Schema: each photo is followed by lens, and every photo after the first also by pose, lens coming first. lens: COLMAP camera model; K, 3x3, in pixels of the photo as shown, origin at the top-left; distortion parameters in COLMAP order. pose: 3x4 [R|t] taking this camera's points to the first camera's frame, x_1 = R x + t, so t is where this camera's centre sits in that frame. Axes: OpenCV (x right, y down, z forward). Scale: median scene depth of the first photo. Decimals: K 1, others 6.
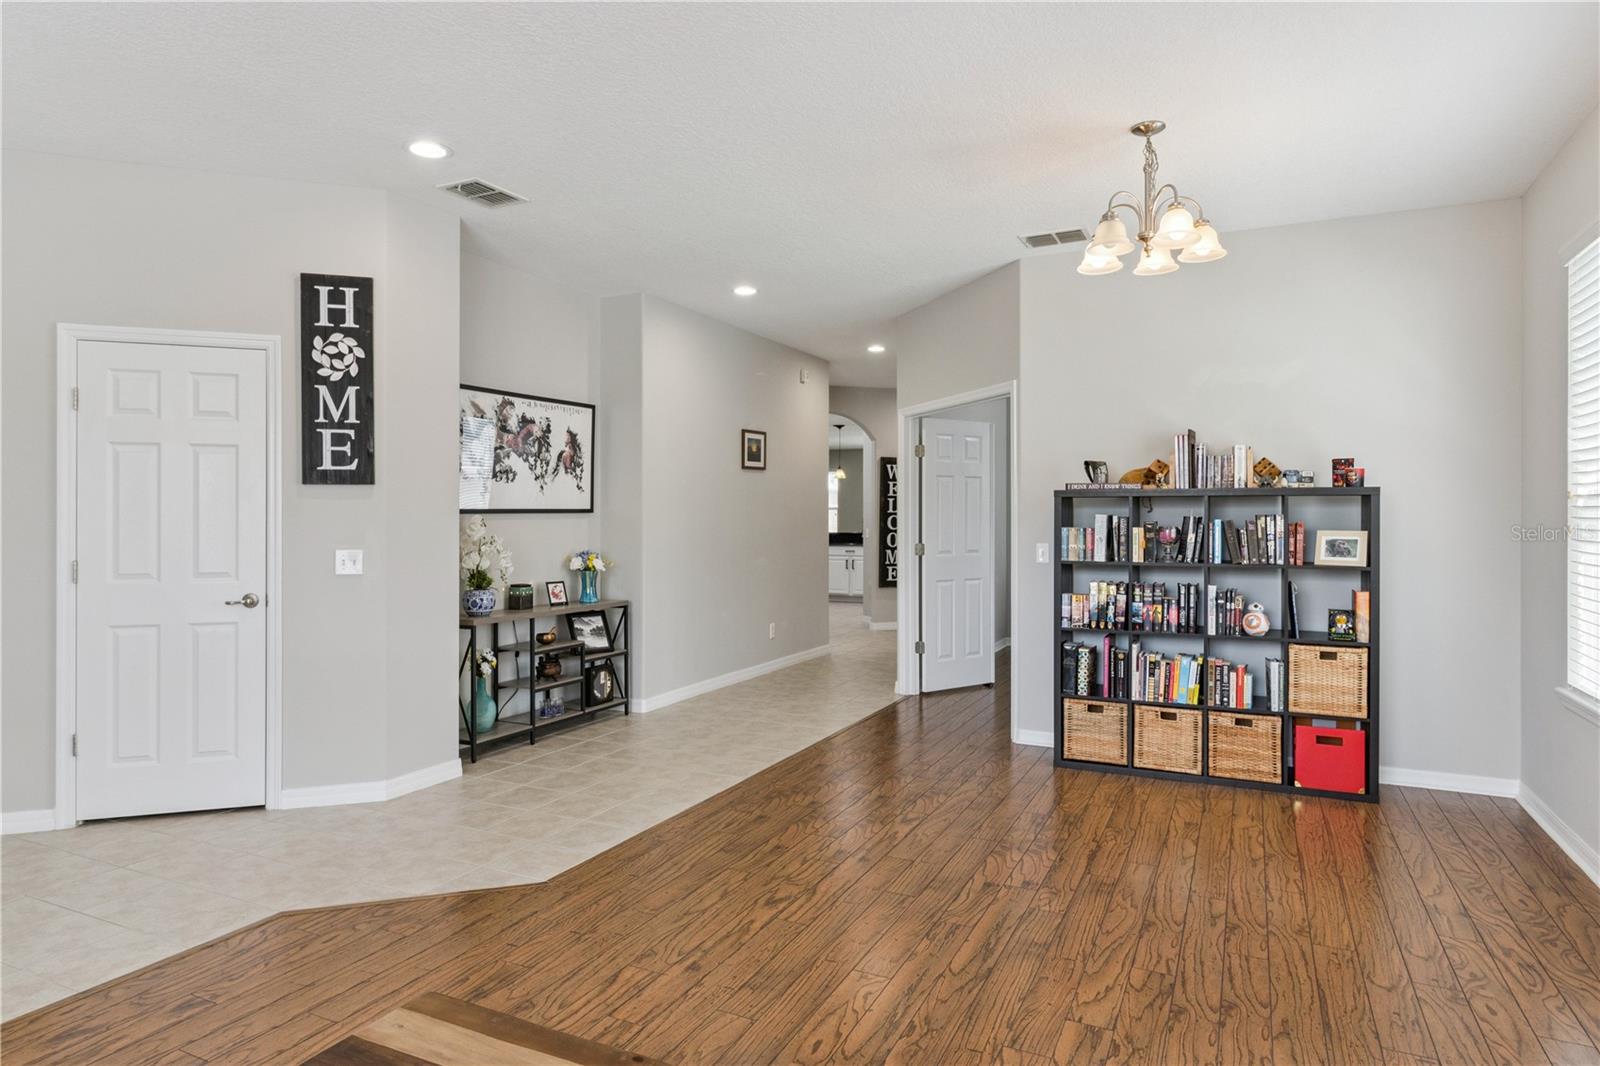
lens RADIAL K [[934.6, 0, 781.5], [0, 934.6, 523.5], [0, 0, 1]] dist [-0.001485, -0.000058]
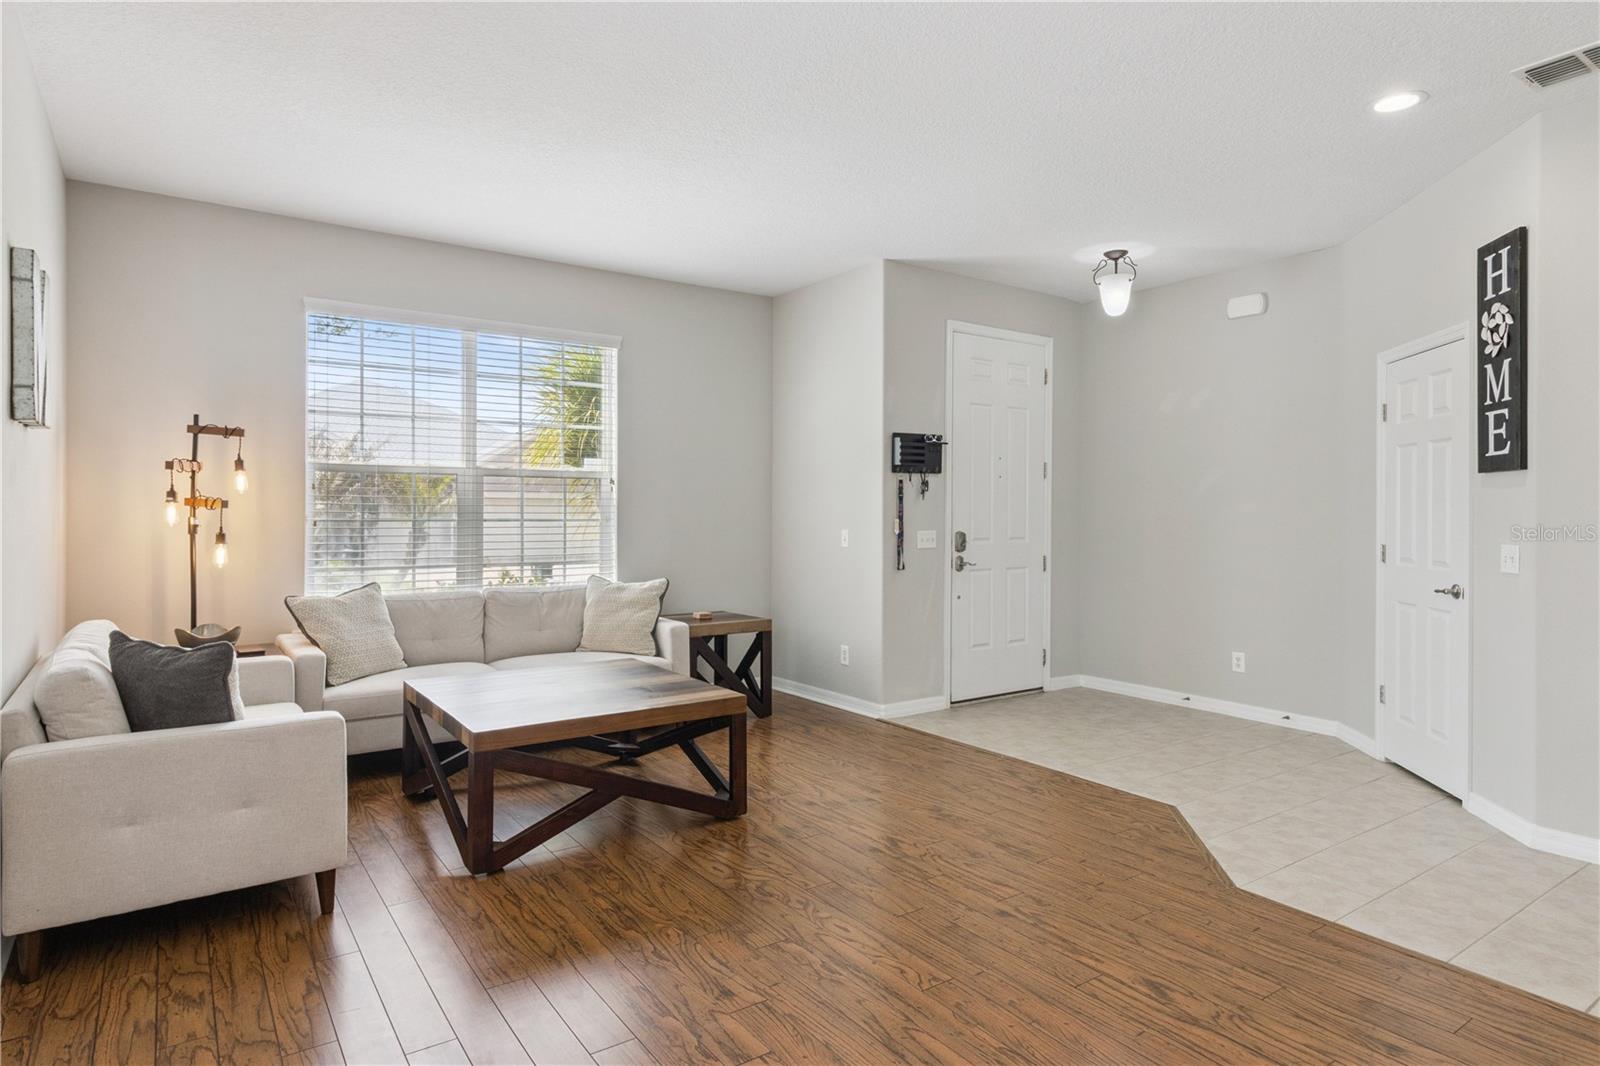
lens RADIAL K [[878.3, 0, 781.9], [0, 878.3, 513.6], [0, 0, 1]] dist [0.001841, -0.000065]
pose [[-0.477652, -0.000940, -0.878549, 0.744517], [-0.010262, 0.999937, 0.004509, 0.002454], [0.878489, 0.011170, -0.477632, 0.999121]]
